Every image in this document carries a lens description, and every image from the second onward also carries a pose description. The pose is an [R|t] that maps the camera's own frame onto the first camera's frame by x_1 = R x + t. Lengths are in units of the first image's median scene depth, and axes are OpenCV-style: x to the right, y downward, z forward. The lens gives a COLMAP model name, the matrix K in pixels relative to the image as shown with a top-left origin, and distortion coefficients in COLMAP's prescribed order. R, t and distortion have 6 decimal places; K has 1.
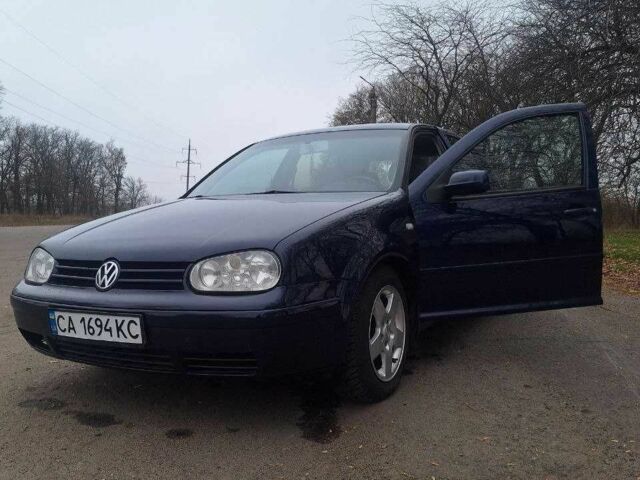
lens RADIAL K [[604.9, 0, 316.1], [0, 604.9, 236.6], [0, 0, 1]] dist [0.032343, 0.000000]
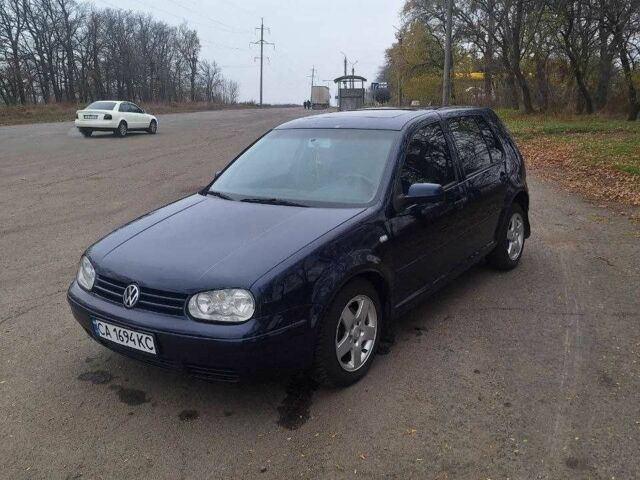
lens RADIAL K [[604.9, 0, 330.4], [0, 604.9, 232.9], [0, 0, 1]] dist [0.032343, 0.000000]
pose [[0.994399, 0.011282, -0.105088, 0.196245], [0.009177, 0.981314, 0.192192, -0.286601], [0.105293, -0.192080, 0.975714, -0.179439]]
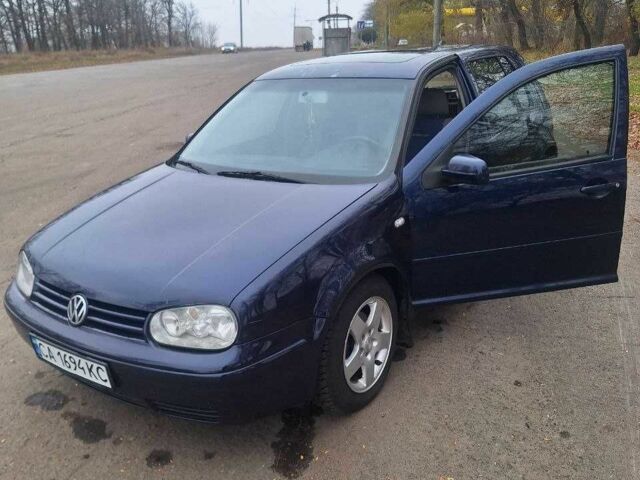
lens RADIAL K [[604.9, 0, 316.0], [0, 604.9, 238.1], [0, 0, 1]] dist [0.032343, 0.000000]
pose [[0.994268, -0.003538, -0.106860, 0.141365], [0.034233, 0.957373, 0.286820, -0.294880], [0.101290, -0.288834, 0.952006, 0.109358]]
